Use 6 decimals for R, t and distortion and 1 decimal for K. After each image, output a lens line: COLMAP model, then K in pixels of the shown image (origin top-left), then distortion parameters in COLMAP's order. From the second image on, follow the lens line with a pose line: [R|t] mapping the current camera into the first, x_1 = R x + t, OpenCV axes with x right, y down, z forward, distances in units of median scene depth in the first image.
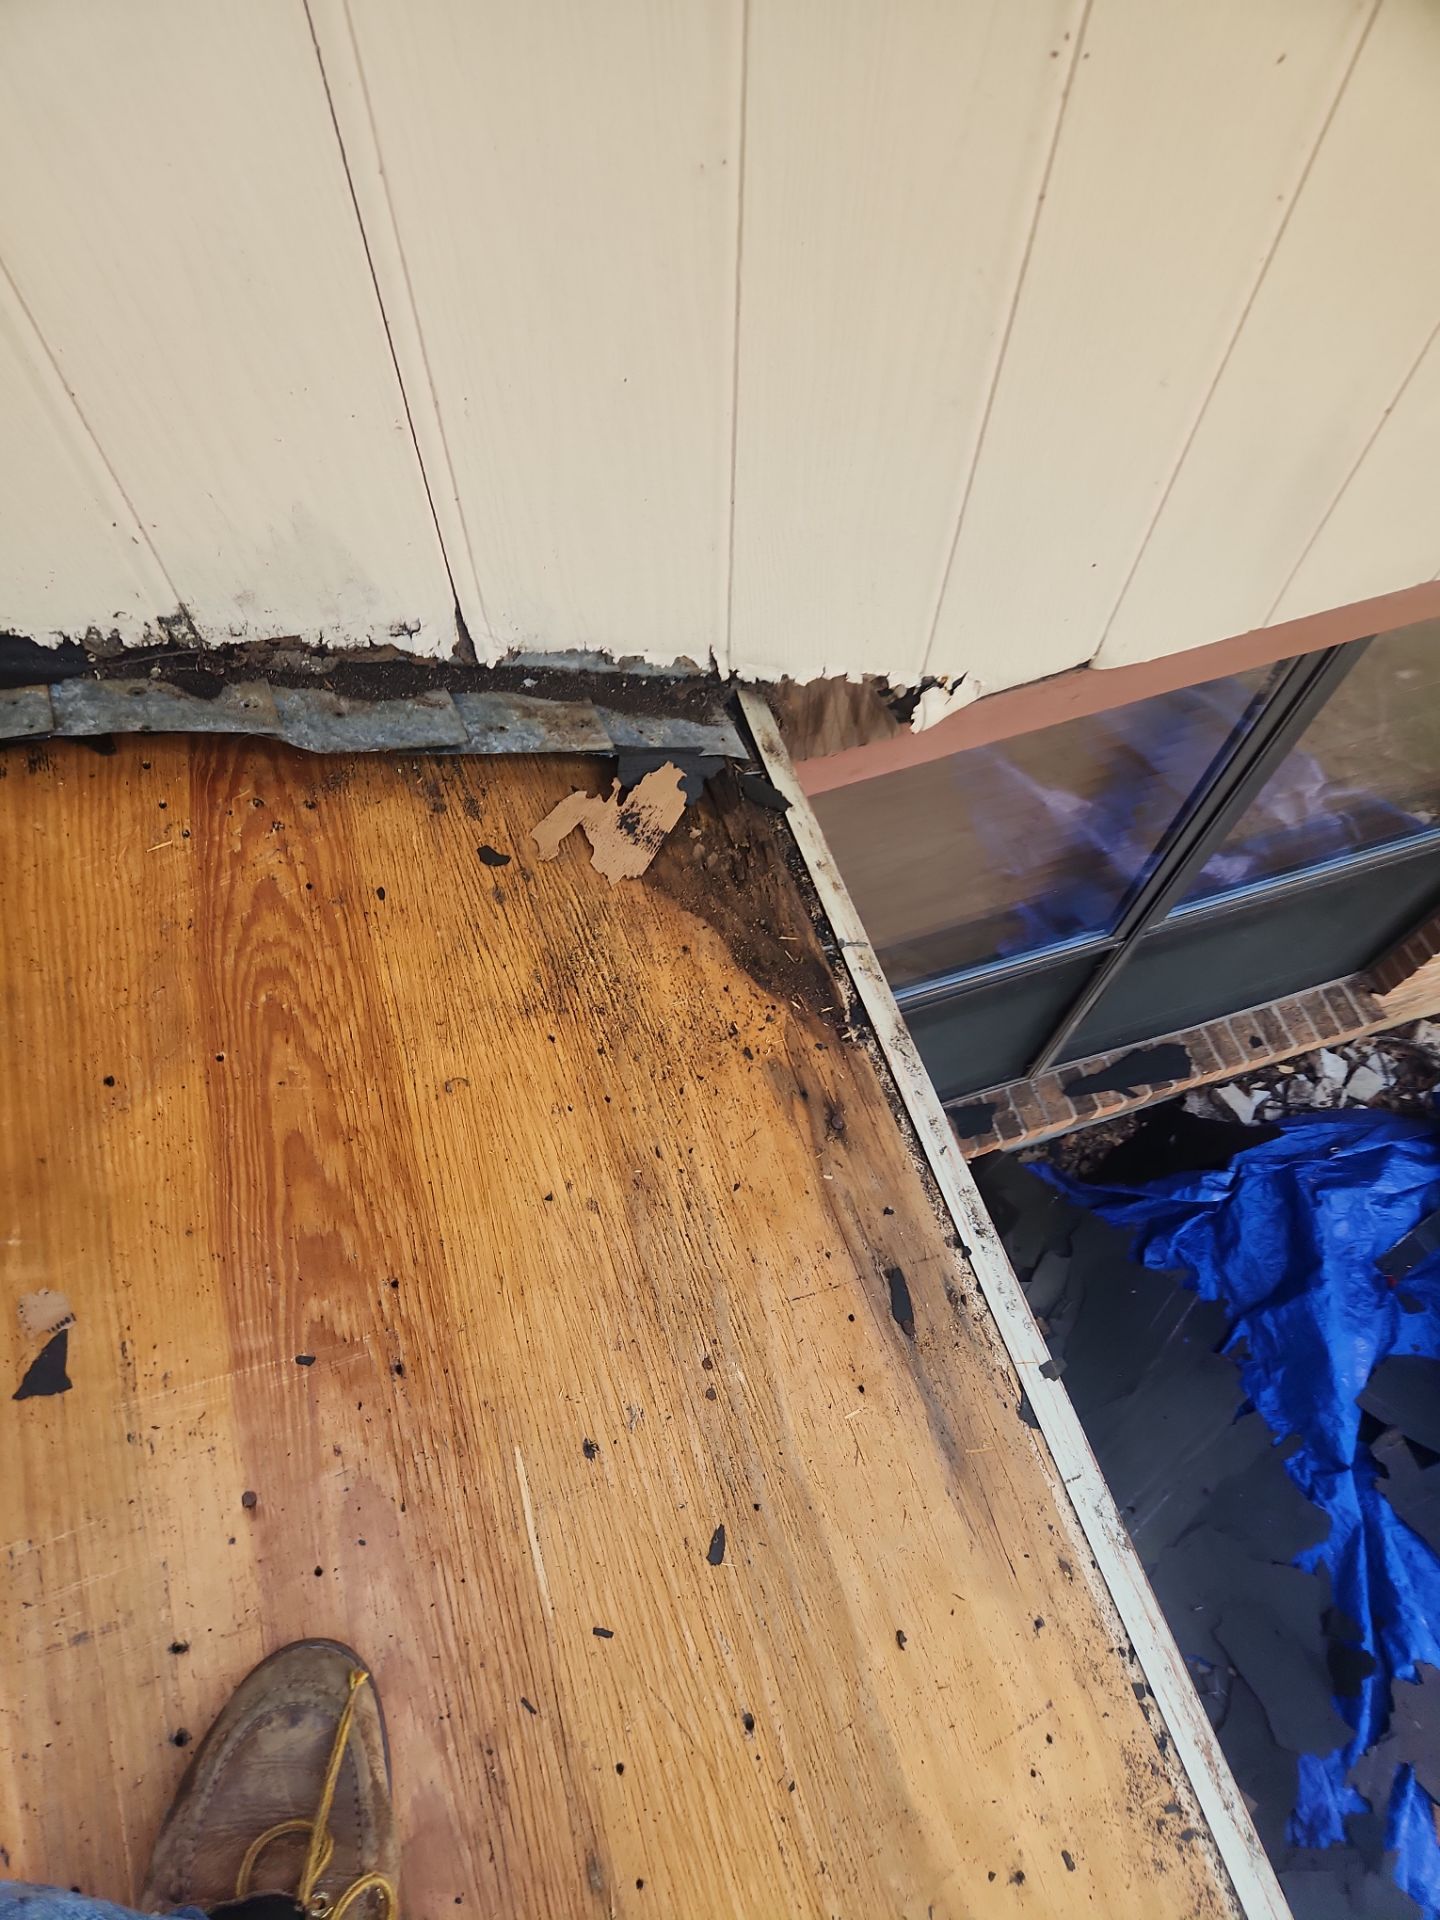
lens RADIAL K [[1284.8, 0, 702.0], [0, 1284.8, 963.2], [0, 0, 1]] dist [0.071339, -0.074058]
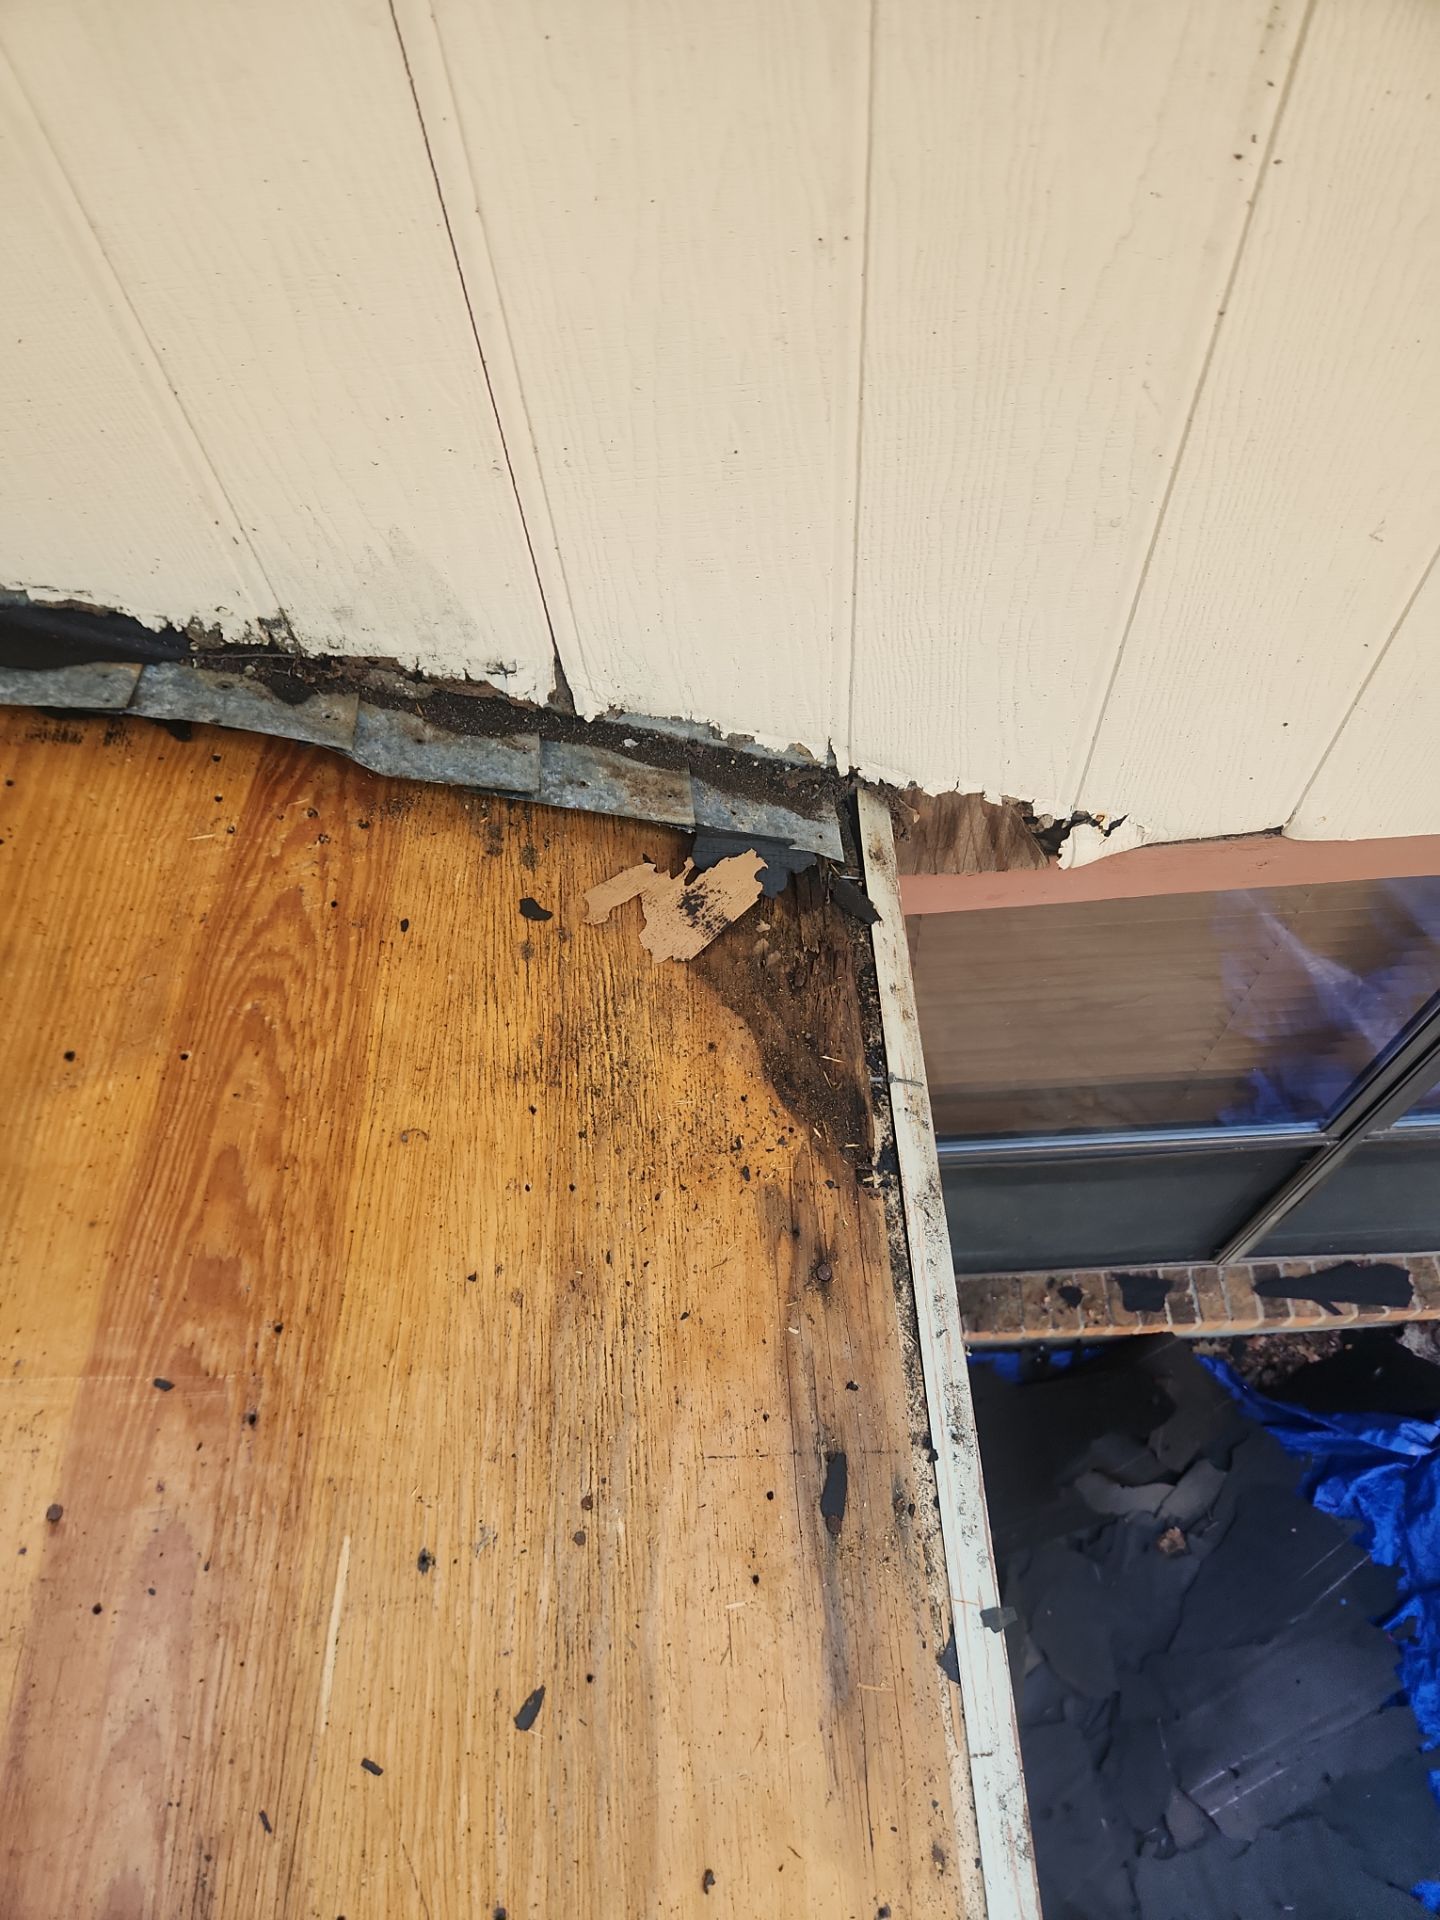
lens RADIAL K [[1284.8, 0, 713.6], [0, 1284.8, 966.5], [0, 0, 1]] dist [0.071339, -0.074058]
pose [[0.959068, 0.203501, -0.196914, 0.173882], [-0.213052, 0.976629, -0.028368, -0.045775], [0.186539, 0.069160, 0.980010, 0.088272]]
